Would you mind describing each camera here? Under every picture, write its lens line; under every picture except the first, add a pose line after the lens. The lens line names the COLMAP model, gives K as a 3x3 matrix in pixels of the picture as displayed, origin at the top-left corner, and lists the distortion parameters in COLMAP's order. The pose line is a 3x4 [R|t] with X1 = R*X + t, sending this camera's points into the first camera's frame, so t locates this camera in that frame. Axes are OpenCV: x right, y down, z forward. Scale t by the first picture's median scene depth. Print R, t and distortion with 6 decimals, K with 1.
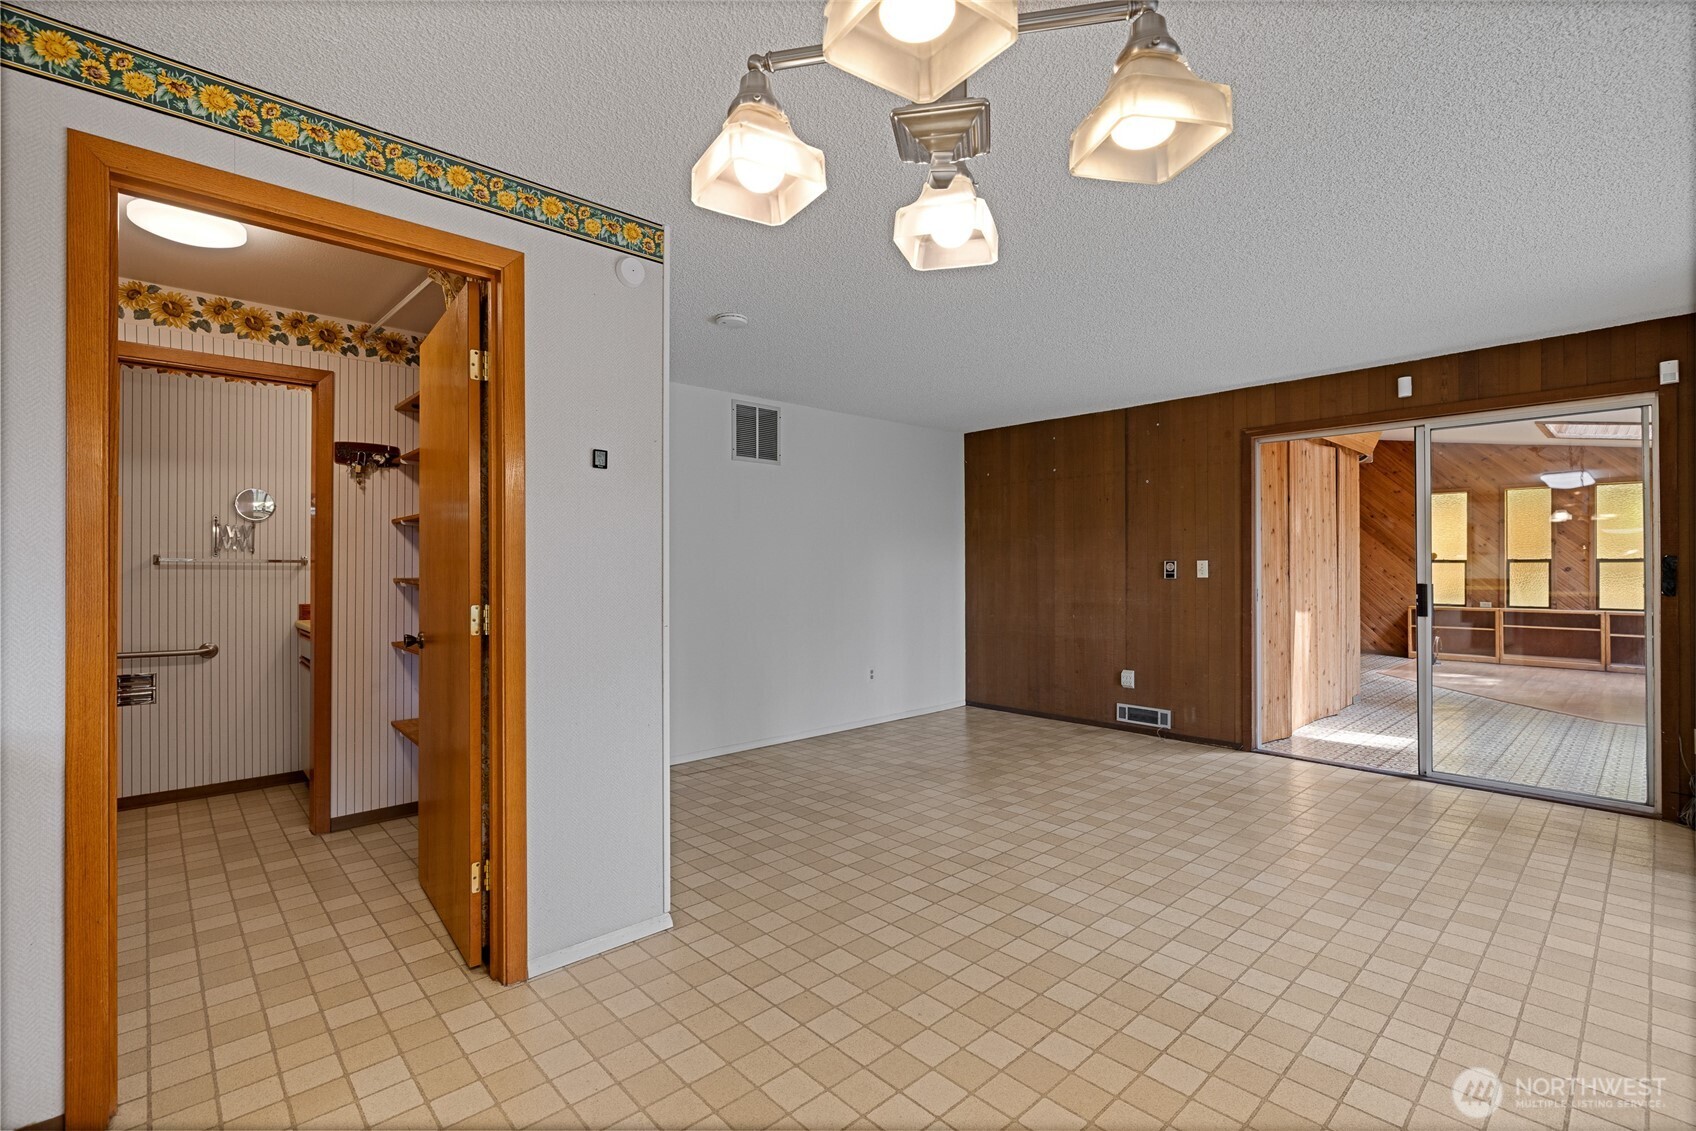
lens RADIAL K [[757.3, 0, 838.0], [0, 757.3, 564.7], [0, 0, 1]] dist [-0.000810, -0.000140]
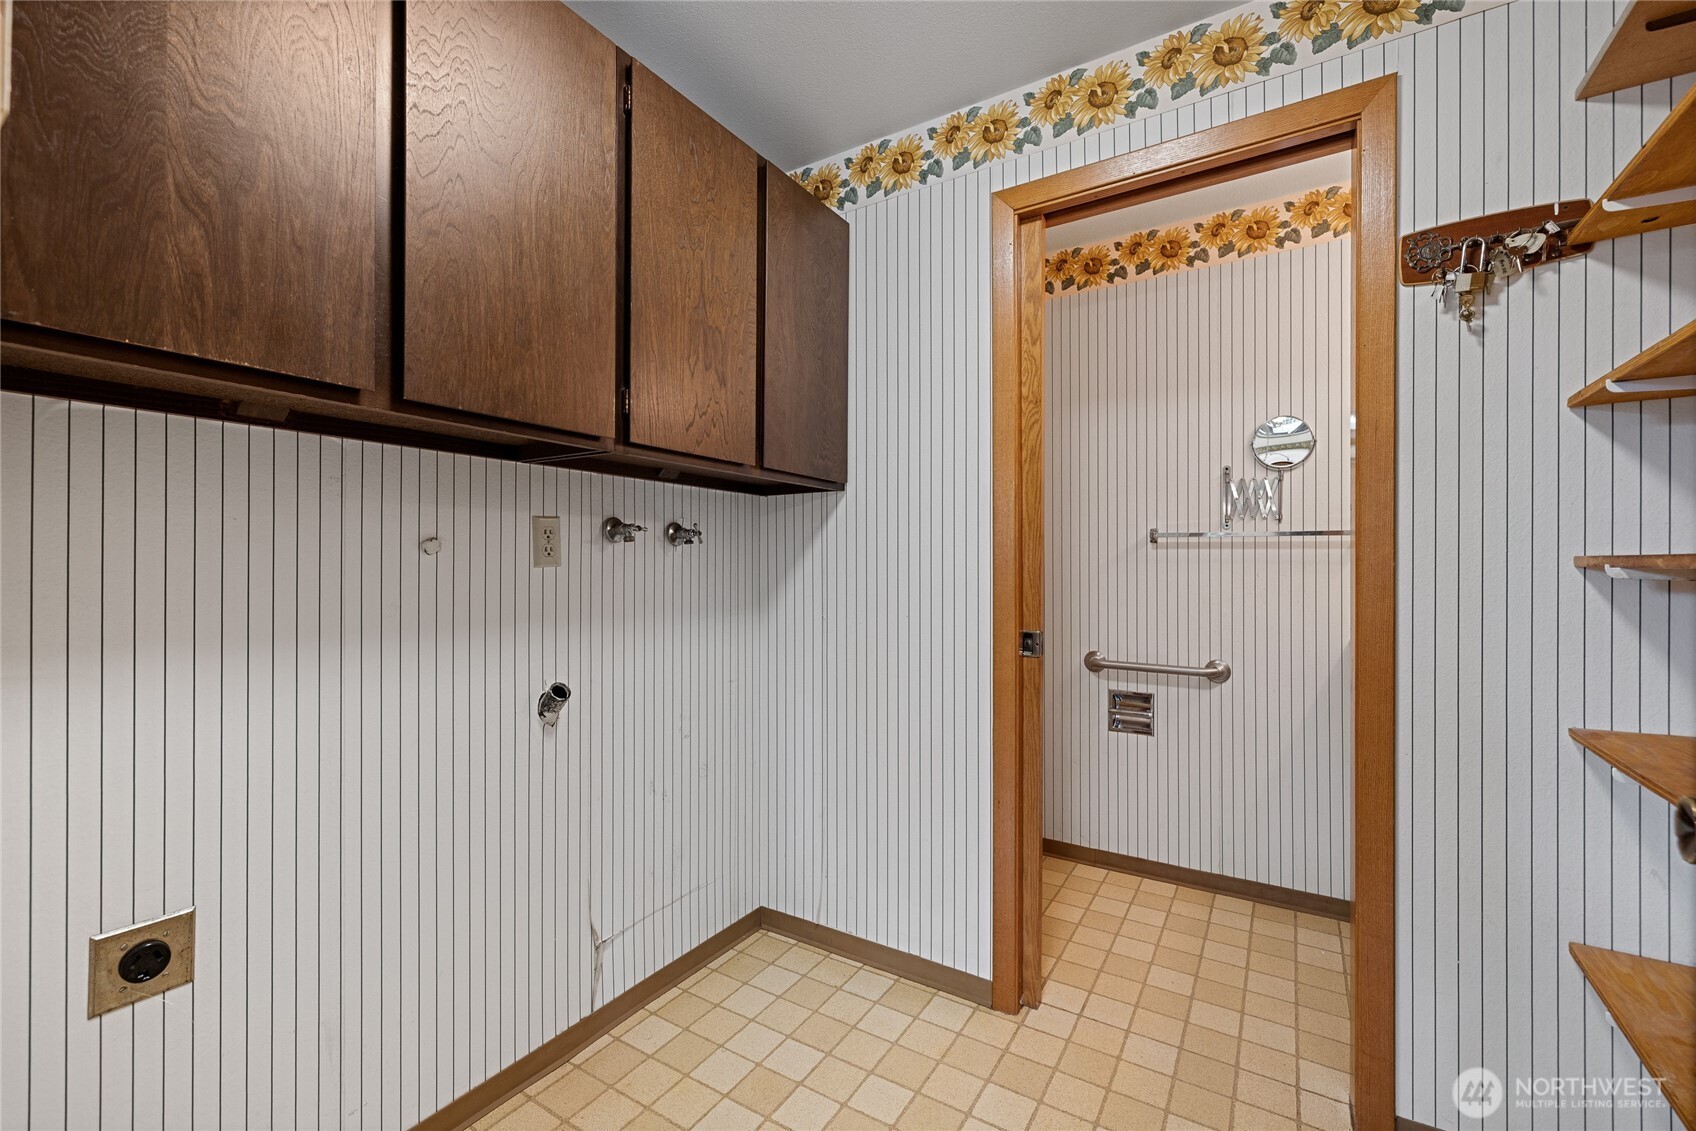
lens RADIAL K [[710.7, 0, 829.7], [0, 710.7, 563.3], [0, 0, 1]] dist [0.000548, -0.000033]
pose [[0.253457, -0.003065, -0.967342, -0.348971], [0.003530, 0.999991, -0.002244, 0.021069], [0.967340, -0.002846, 0.253465, 0.569002]]
